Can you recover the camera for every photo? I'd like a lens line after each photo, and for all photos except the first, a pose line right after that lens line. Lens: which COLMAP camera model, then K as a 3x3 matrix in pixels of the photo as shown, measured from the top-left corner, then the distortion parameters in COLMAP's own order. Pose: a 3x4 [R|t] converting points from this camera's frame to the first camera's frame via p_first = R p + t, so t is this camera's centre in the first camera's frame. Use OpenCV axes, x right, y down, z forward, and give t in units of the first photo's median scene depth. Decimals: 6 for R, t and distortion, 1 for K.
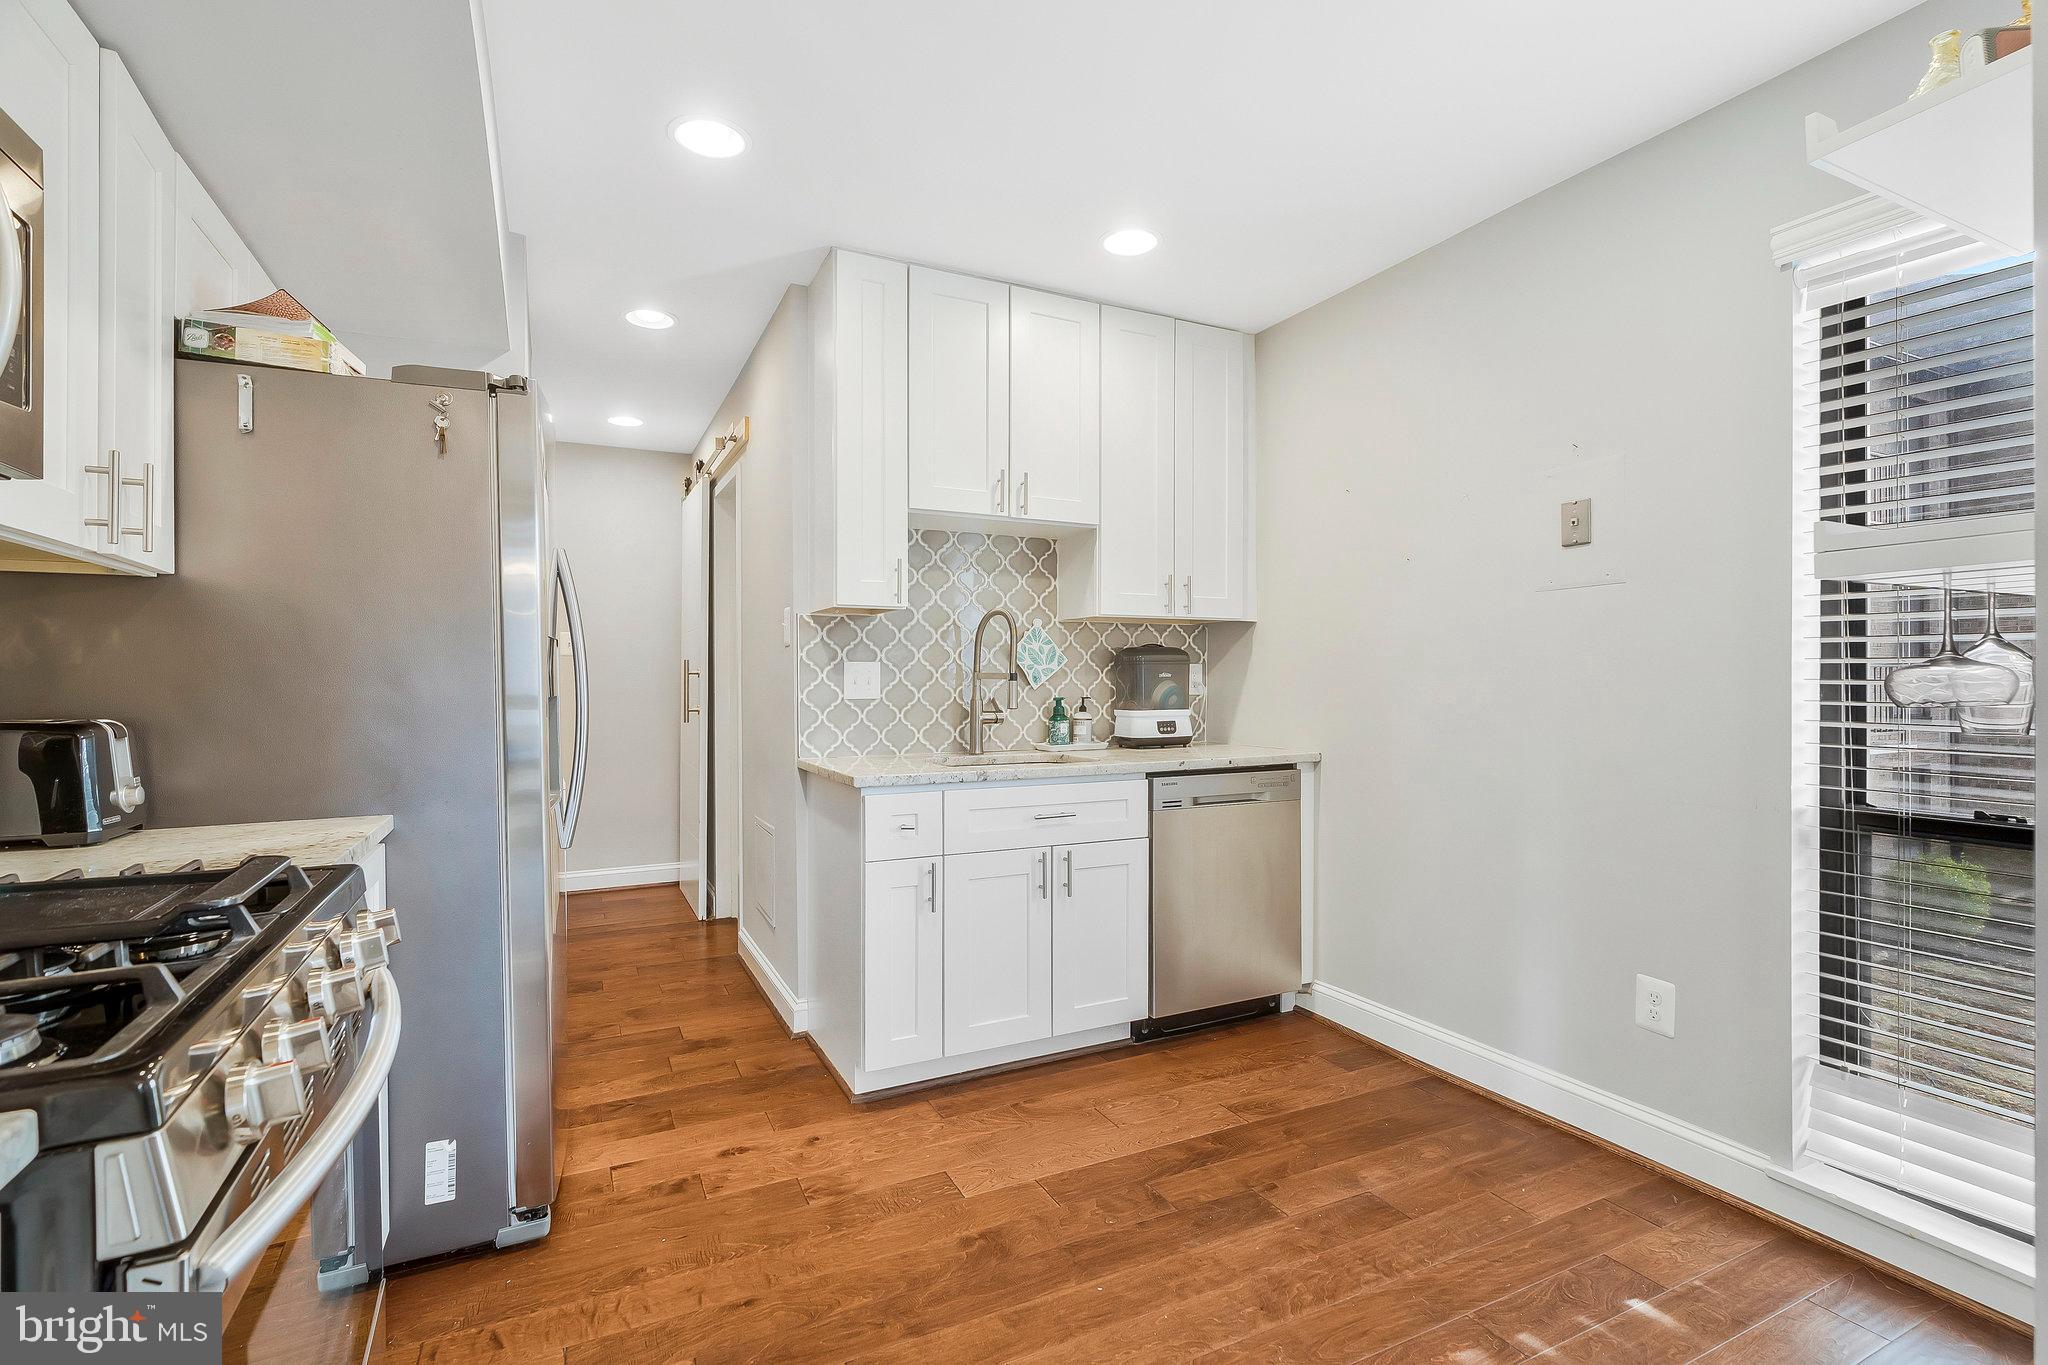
lens RADIAL K [[944.4, 0, 1022.2], [0, 944.4, 689.5], [0, 0, 1]] dist [-0.010492, 0.004840]
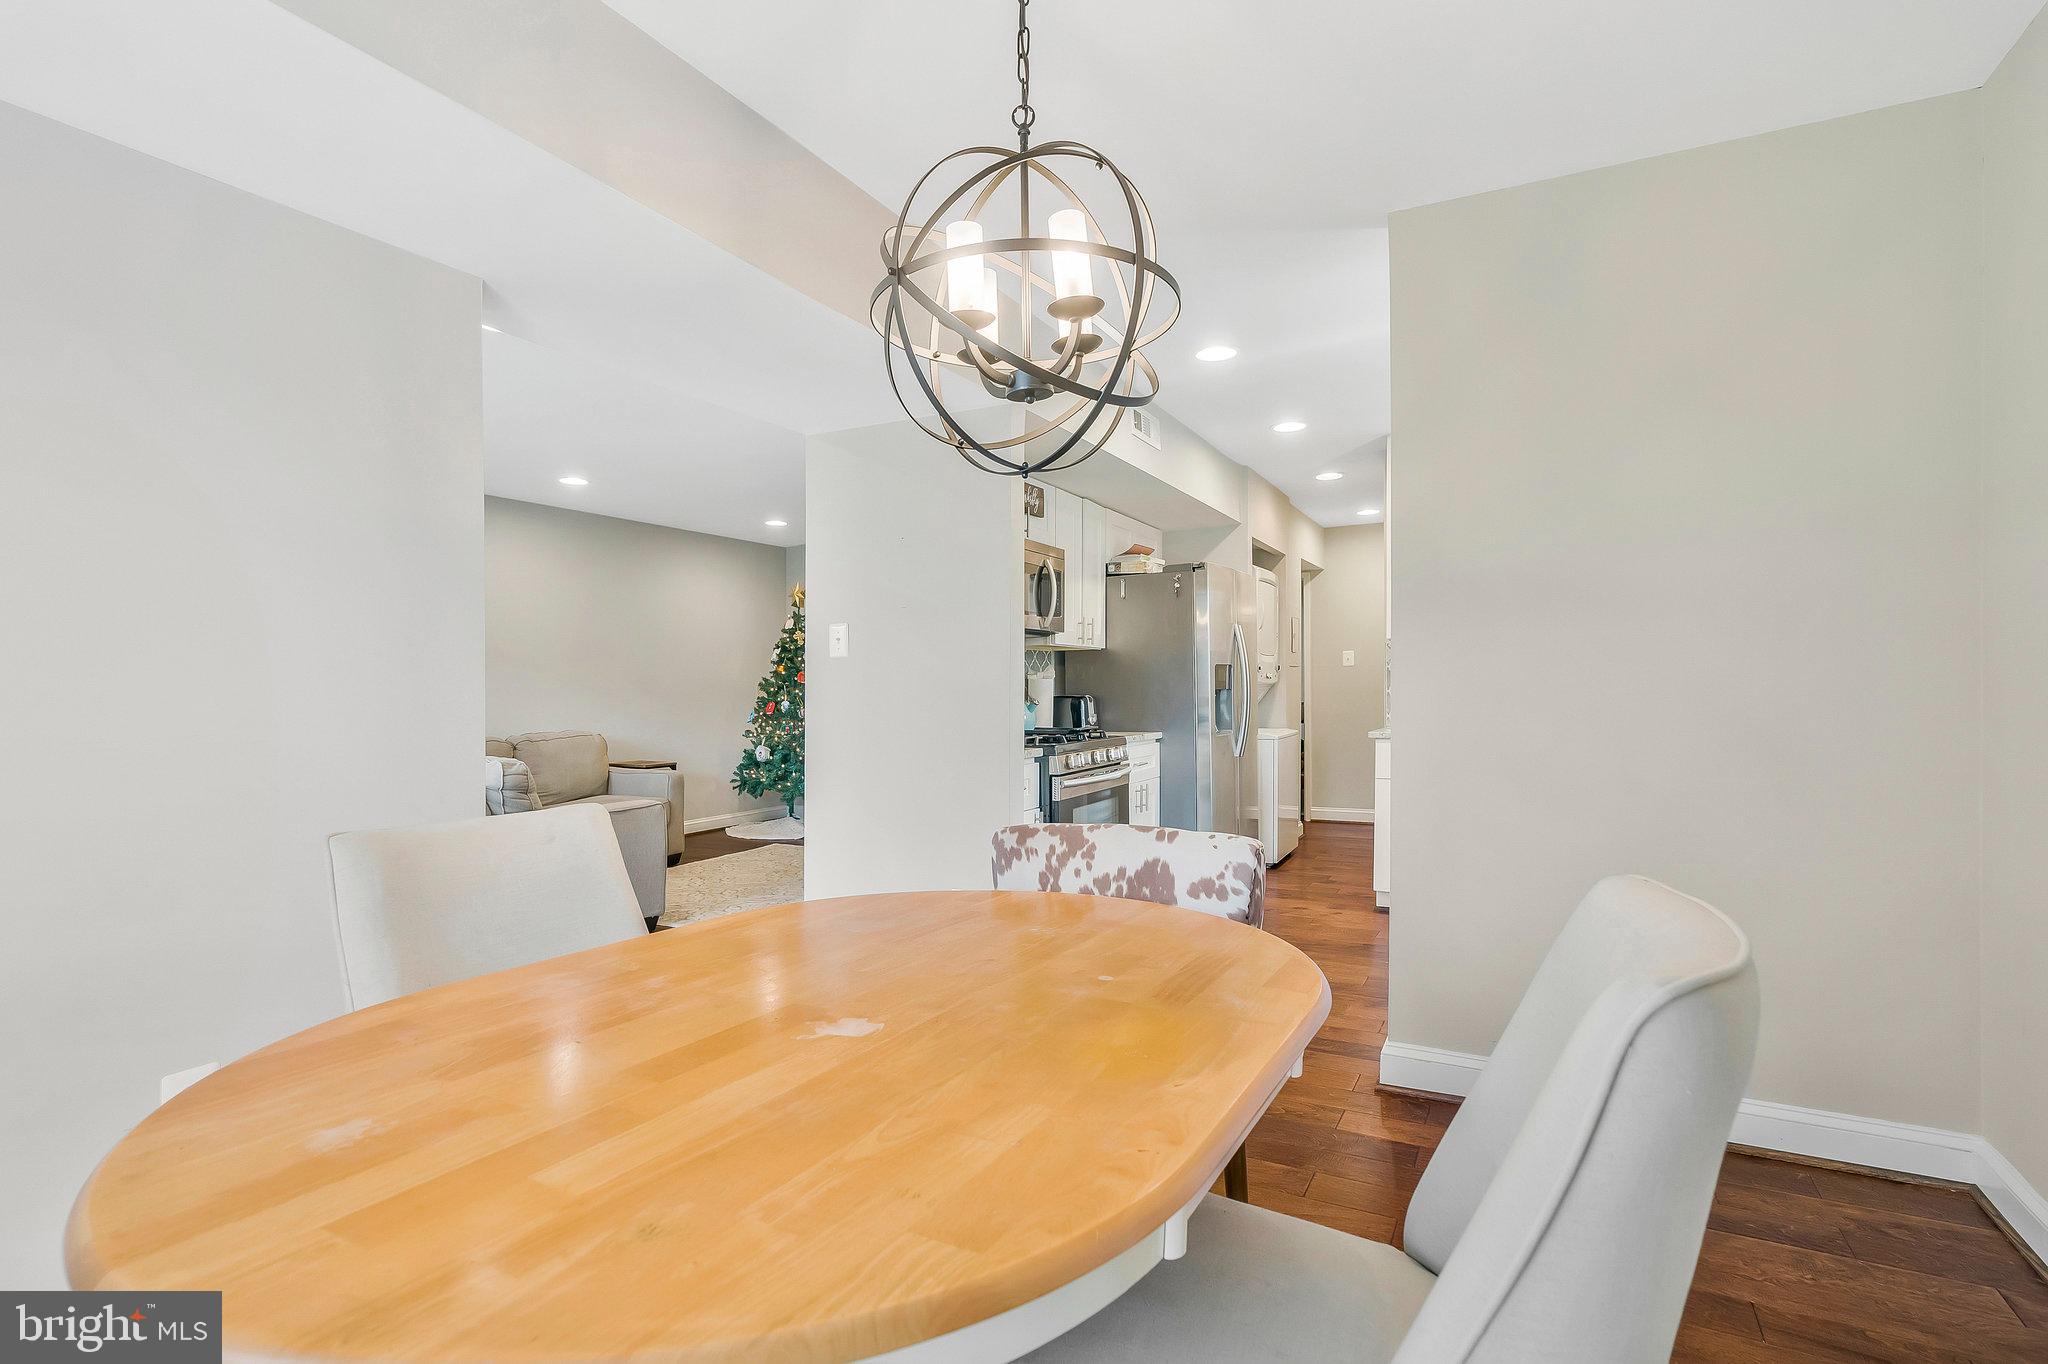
lens RADIAL K [[944.4, 0, 1023.6], [0, 944.4, 690.3], [0, 0, 1]] dist [-0.010492, 0.004840]
pose [[0.574818, 0.002969, -0.818276, 0.965229], [-0.004077, 0.999991, 0.000765, 0.008598], [0.818271, 0.002896, 0.574825, -0.648845]]
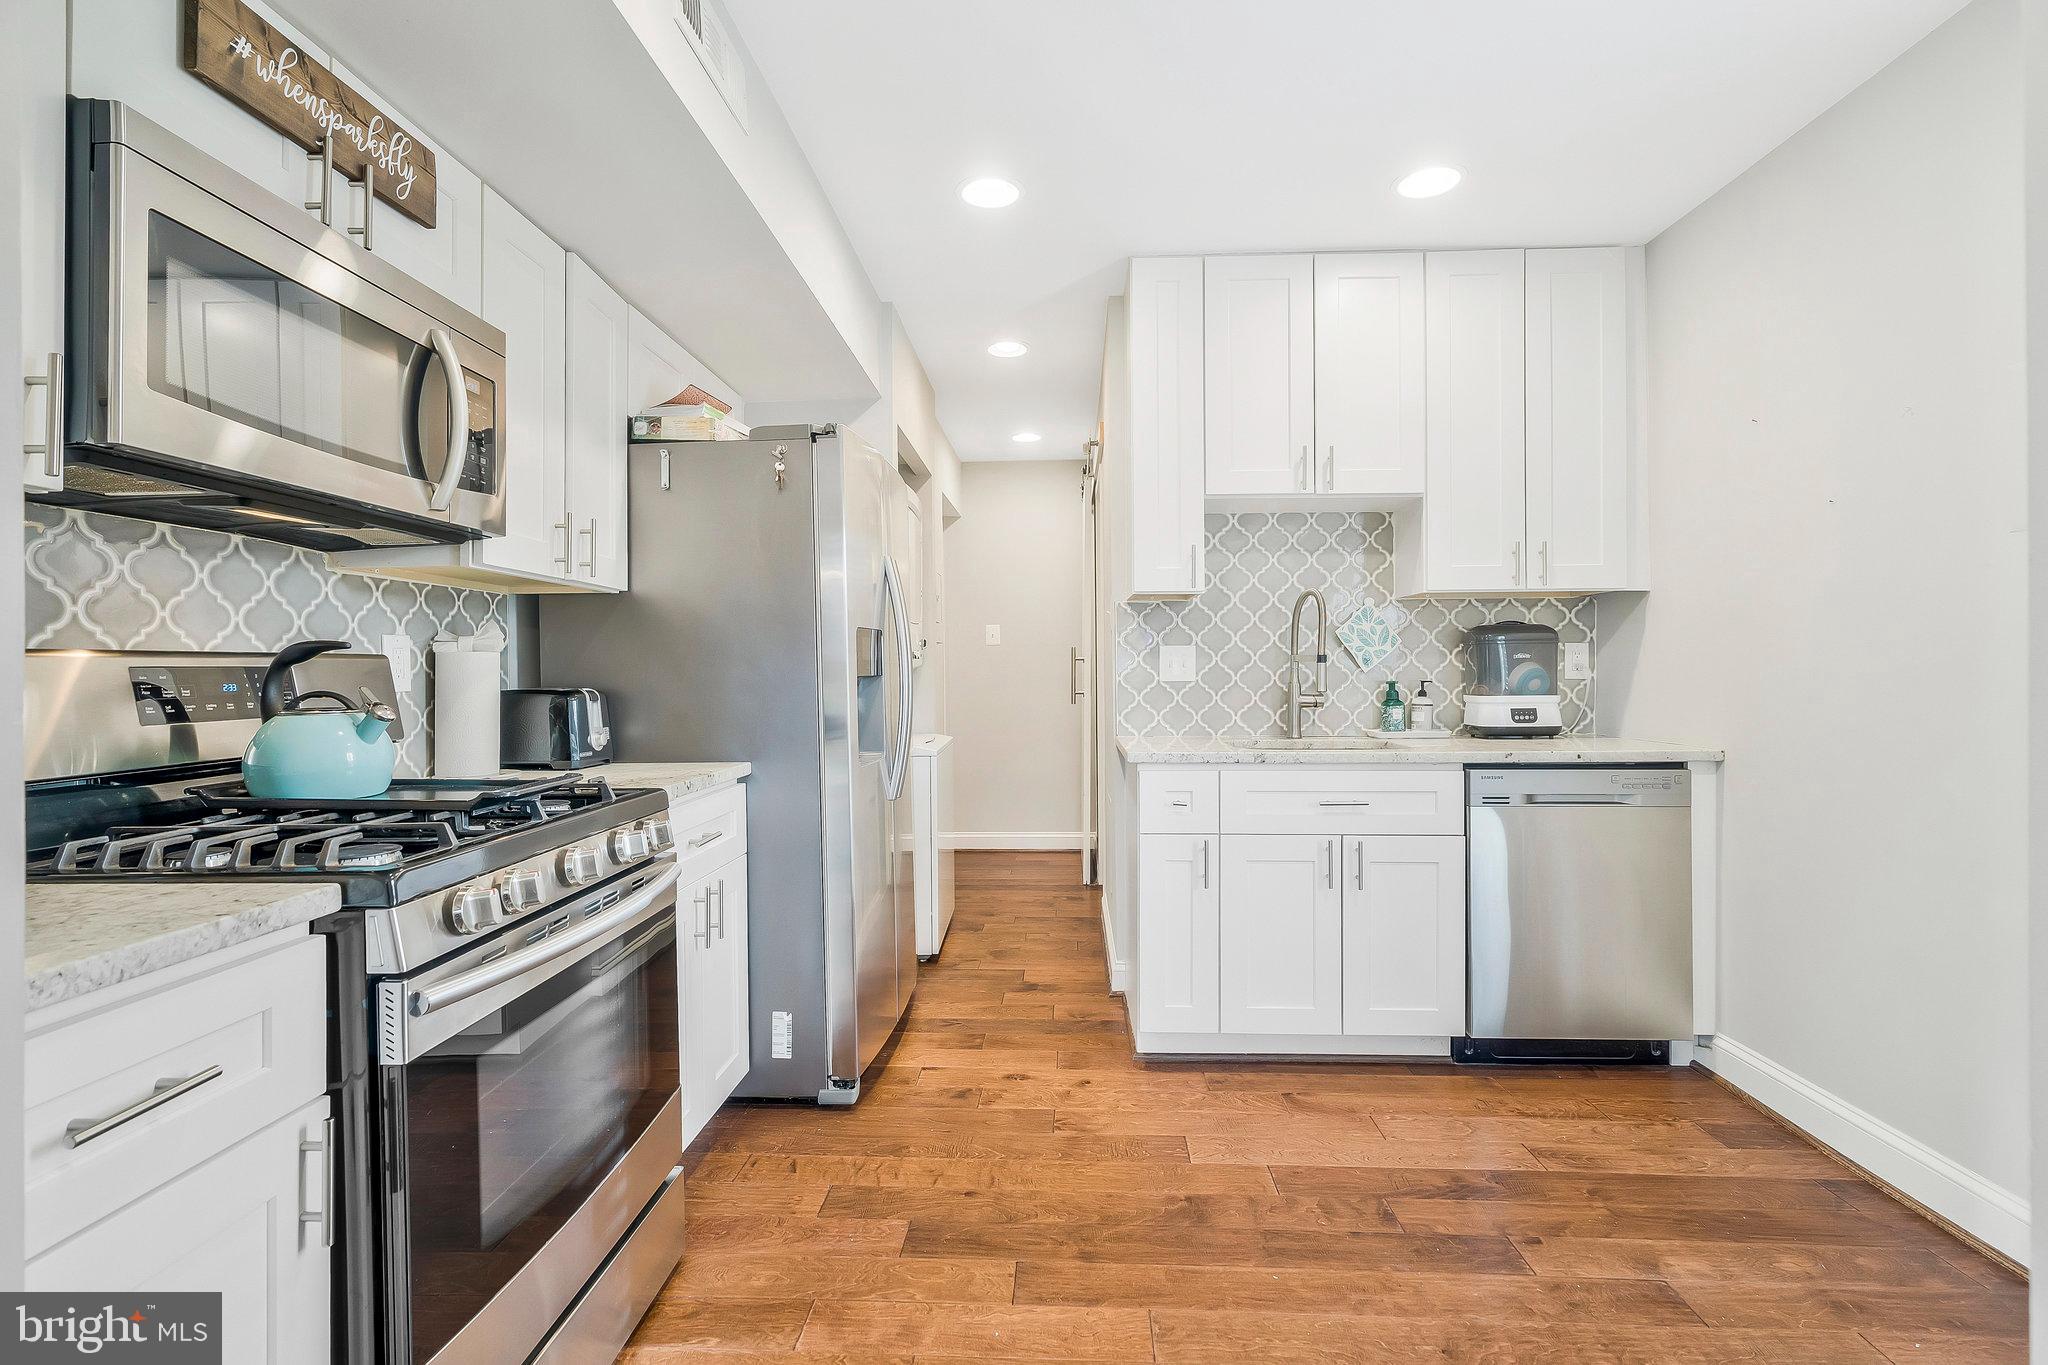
lens RADIAL K [[944.4, 0, 1019.7], [0, 944.4, 678.4], [0, 0, 1]] dist [-0.010492, 0.004840]
pose [[0.870528, 0.001946, -0.492115, 0.241994], [-0.002059, 0.999998, 0.000311, 0.008872], [0.492115, 0.000742, 0.870530, 0.009824]]
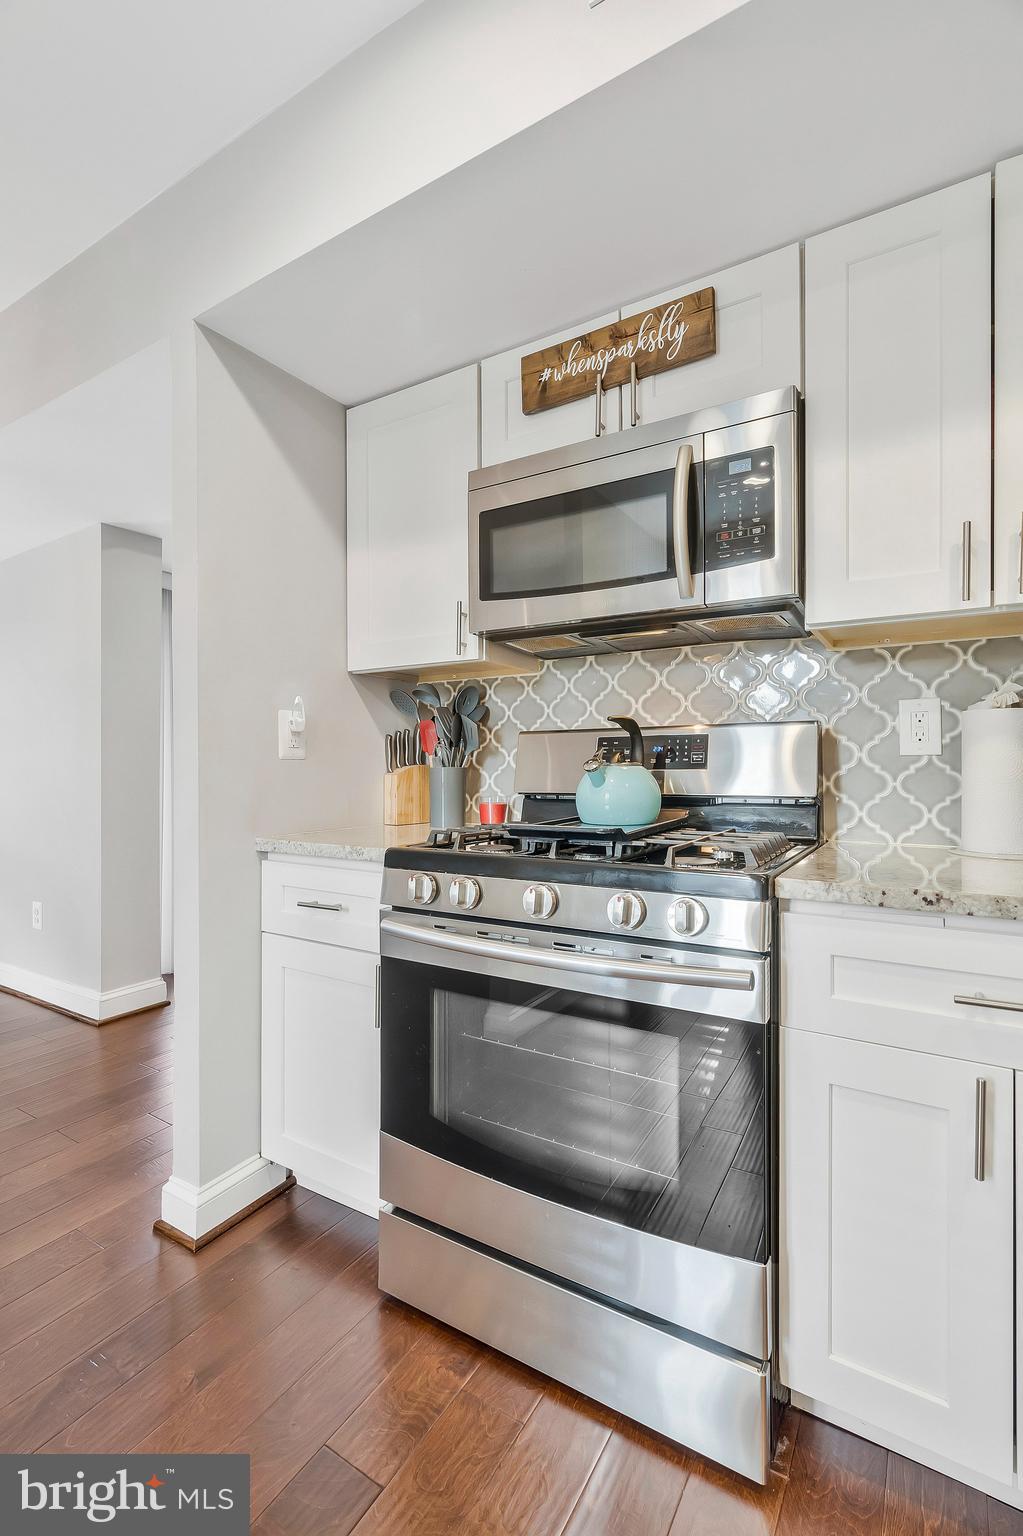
lens RADIAL K [[708.3, 0, 518.3], [0, 708.3, 753.8], [0, 0, 1]] dist [-0.010492, 0.004840]
pose [[-0.848722, 0.005744, -0.528807, -0.016642], [0.005951, 0.999981, 0.001310, 0.018280], [0.528805, -0.002035, -0.848741, 0.820406]]
